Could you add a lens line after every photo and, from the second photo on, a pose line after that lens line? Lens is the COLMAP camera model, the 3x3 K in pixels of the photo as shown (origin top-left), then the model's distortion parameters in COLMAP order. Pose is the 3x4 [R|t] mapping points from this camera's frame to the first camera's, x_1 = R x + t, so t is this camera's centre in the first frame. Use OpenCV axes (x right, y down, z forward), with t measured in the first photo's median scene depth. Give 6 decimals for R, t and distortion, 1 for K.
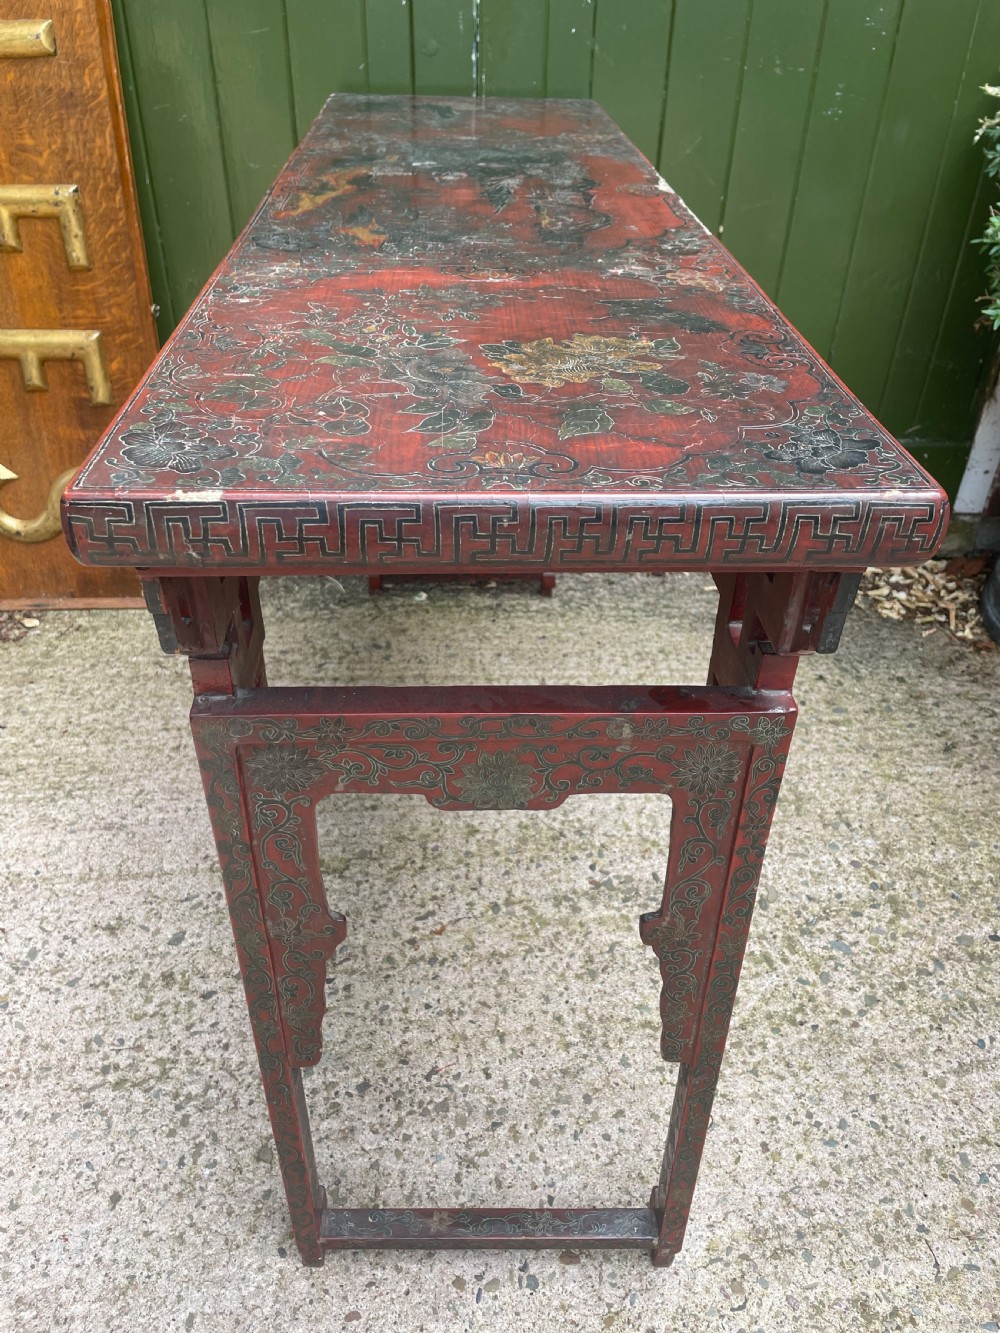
lens RADIAL K [[1039.1, 0, 498.0], [0, 1039.1, 673.6], [0, 0, 1]] dist [0.083492, -0.124124]
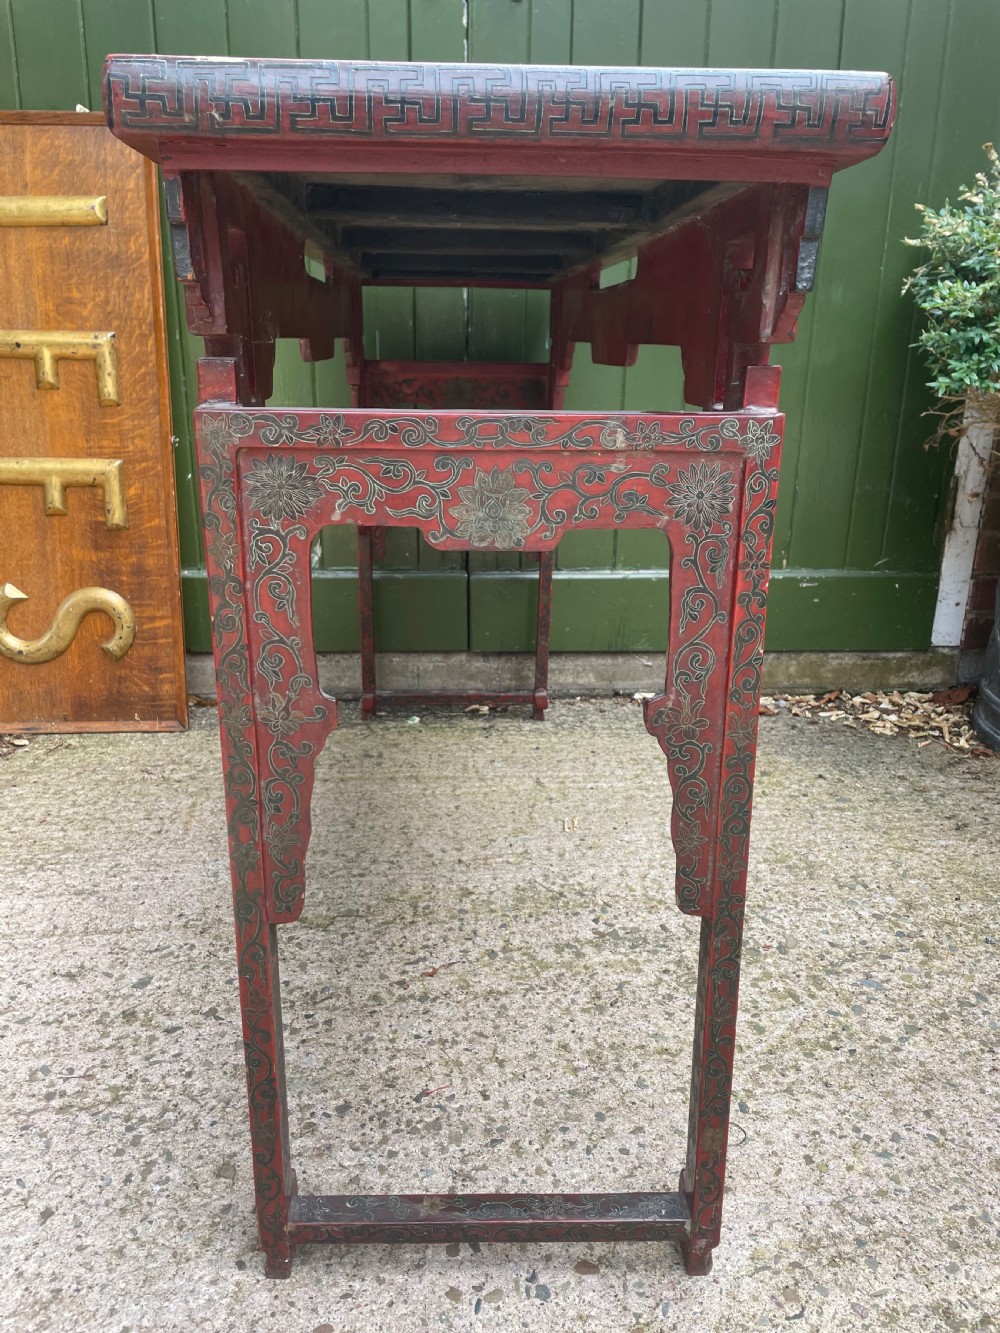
lens RADIAL K [[1039.1, 0, 492.6], [0, 1039.1, 656.0], [0, 0, 1]] dist [0.083492, -0.124124]
pose [[0.999929, -0.010516, 0.005551, -0.003925], [0.011733, 0.948287, -0.317197, 0.244488], [-0.001928, 0.317240, 0.948343, 0.039902]]
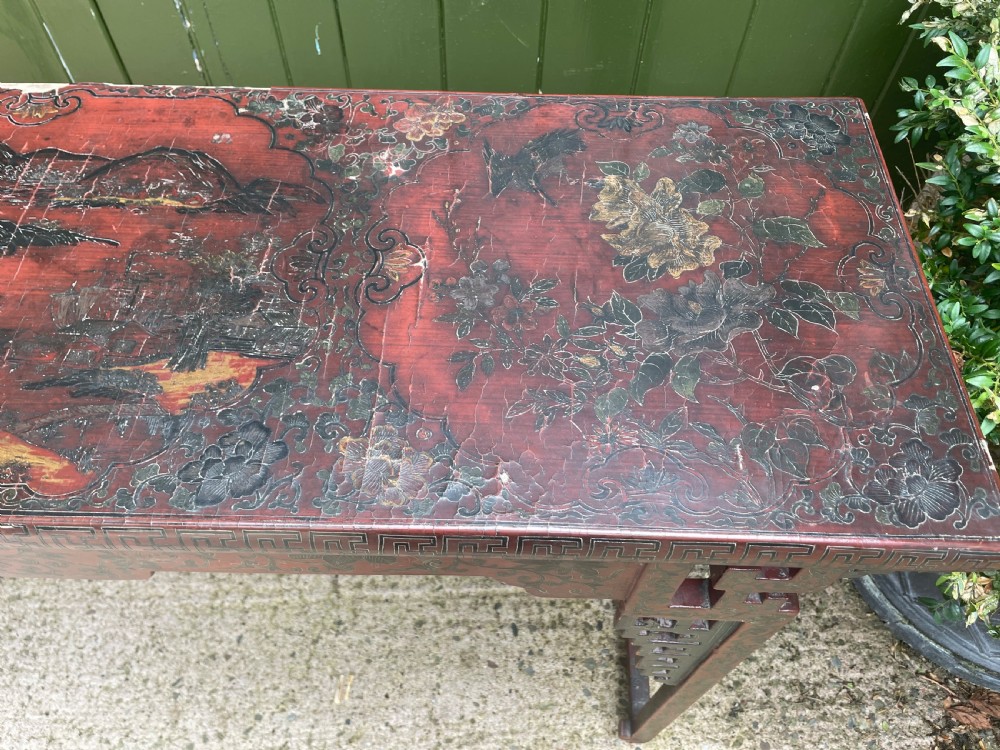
lens RADIAL K [[779.5, 0, 496.2], [0, 779.5, 386.3], [0, 0, 1]] dist [0.083492, -0.124124]
pose [[0.998367, 0.046570, -0.033094, 0.243700], [-0.030862, 0.927092, 0.373561, -0.508230], [0.048078, -0.371930, 0.927015, 0.476436]]
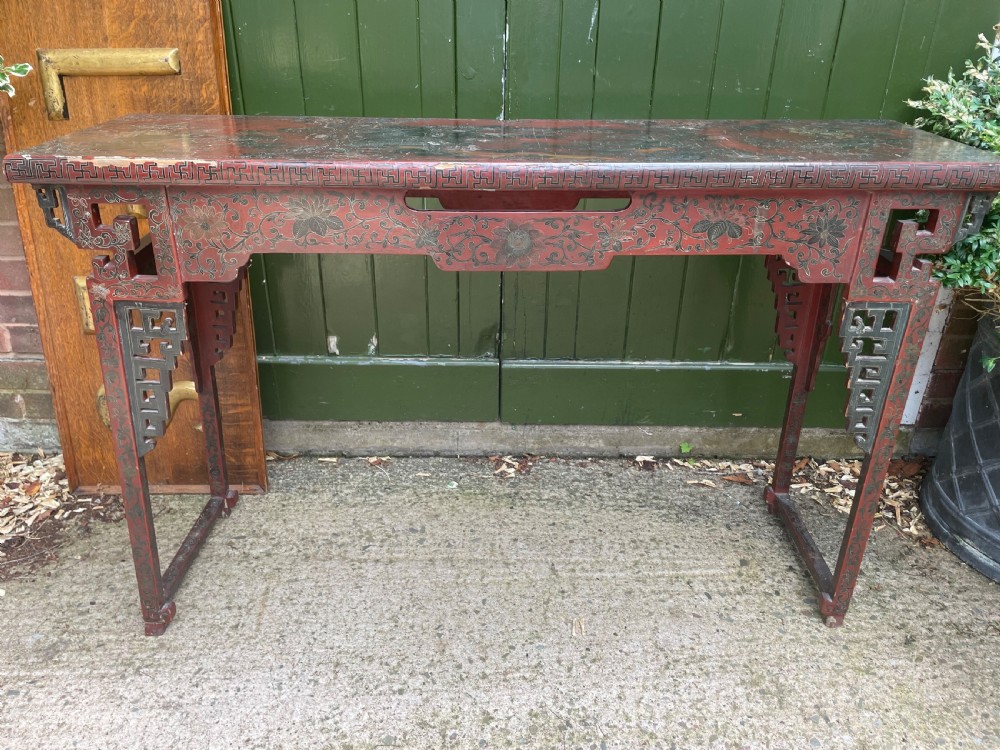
lens RADIAL K [[779.5, 0, 501.6], [0, 779.5, 368.8], [0, 0, 1]] dist [0.083492, -0.124124]
pose [[0.999566, 0.014590, -0.025610, 0.006305], [-0.018637, 0.986002, -0.165686, -0.076502], [0.022834, 0.166092, 0.985846, 0.106270]]
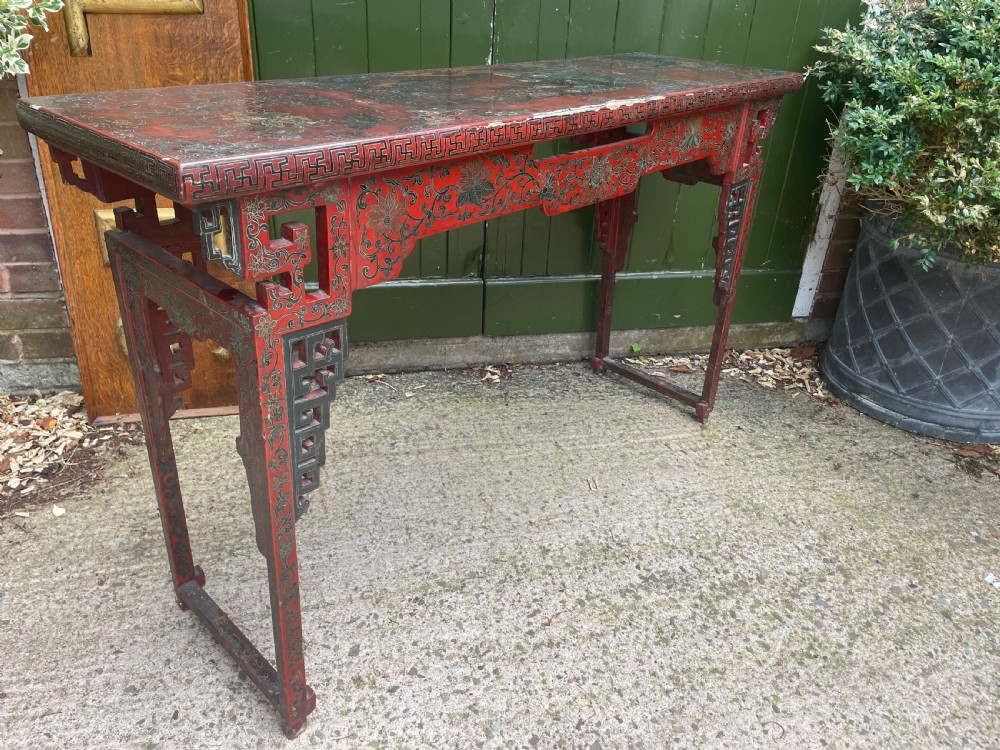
lens RADIAL K [[779.5, 0, 499.8], [0, 779.5, 365.6], [0, 0, 1]] dist [0.083492, -0.124124]
pose [[0.982473, -0.054471, 0.178268, -0.250326], [0.077771, 0.988920, -0.126443, 0.035897], [-0.169405, 0.138091, 0.975824, -0.026570]]
